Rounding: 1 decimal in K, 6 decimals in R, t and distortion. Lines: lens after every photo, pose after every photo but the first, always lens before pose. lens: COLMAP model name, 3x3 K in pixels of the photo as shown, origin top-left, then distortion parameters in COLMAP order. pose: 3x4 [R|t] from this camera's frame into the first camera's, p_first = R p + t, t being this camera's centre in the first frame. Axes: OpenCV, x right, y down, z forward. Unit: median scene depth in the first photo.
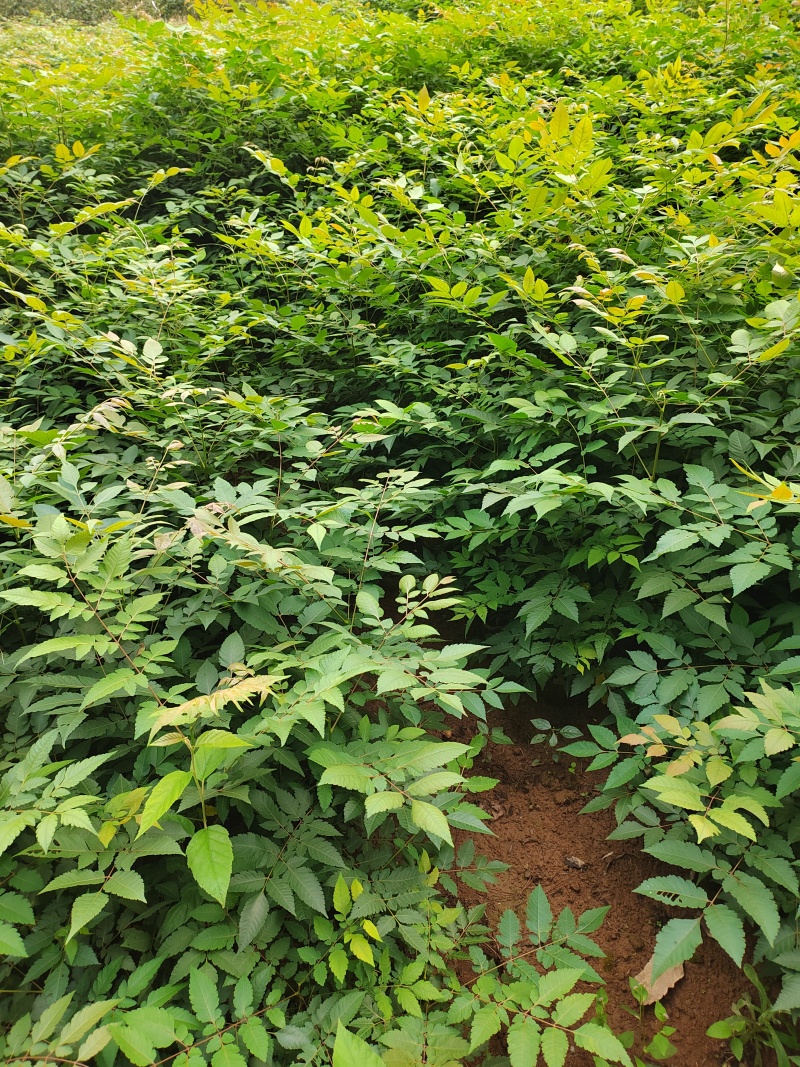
lens RADIAL K [[709.8, 0, 397.9], [0, 709.8, 532.9], [0, 0, 1]] dist [-0.001775, -0.007814]
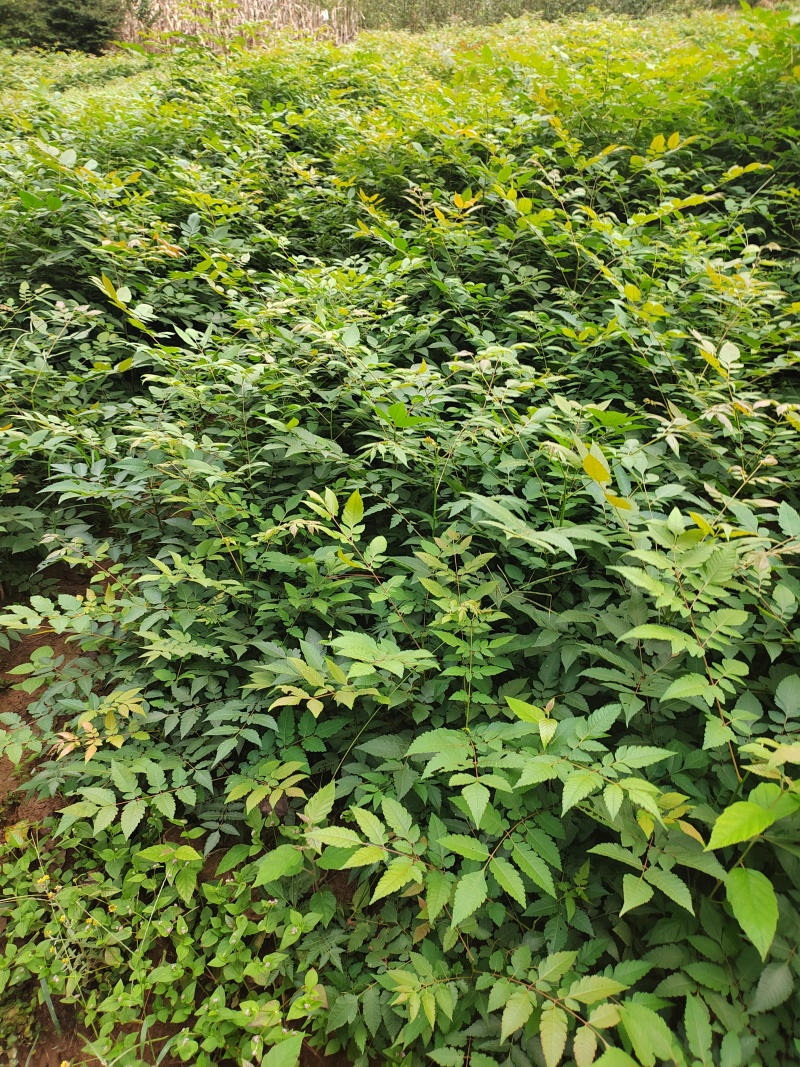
lens RADIAL K [[709.8, 0, 396.4], [0, 709.8, 534.1], [0, 0, 1]] dist [-0.001775, -0.007814]
pose [[0.818162, 0.295575, -0.493201, -0.224804], [-0.290989, 0.952652, 0.088208, 0.030581], [0.495921, 0.071348, 0.865432, -0.057449]]
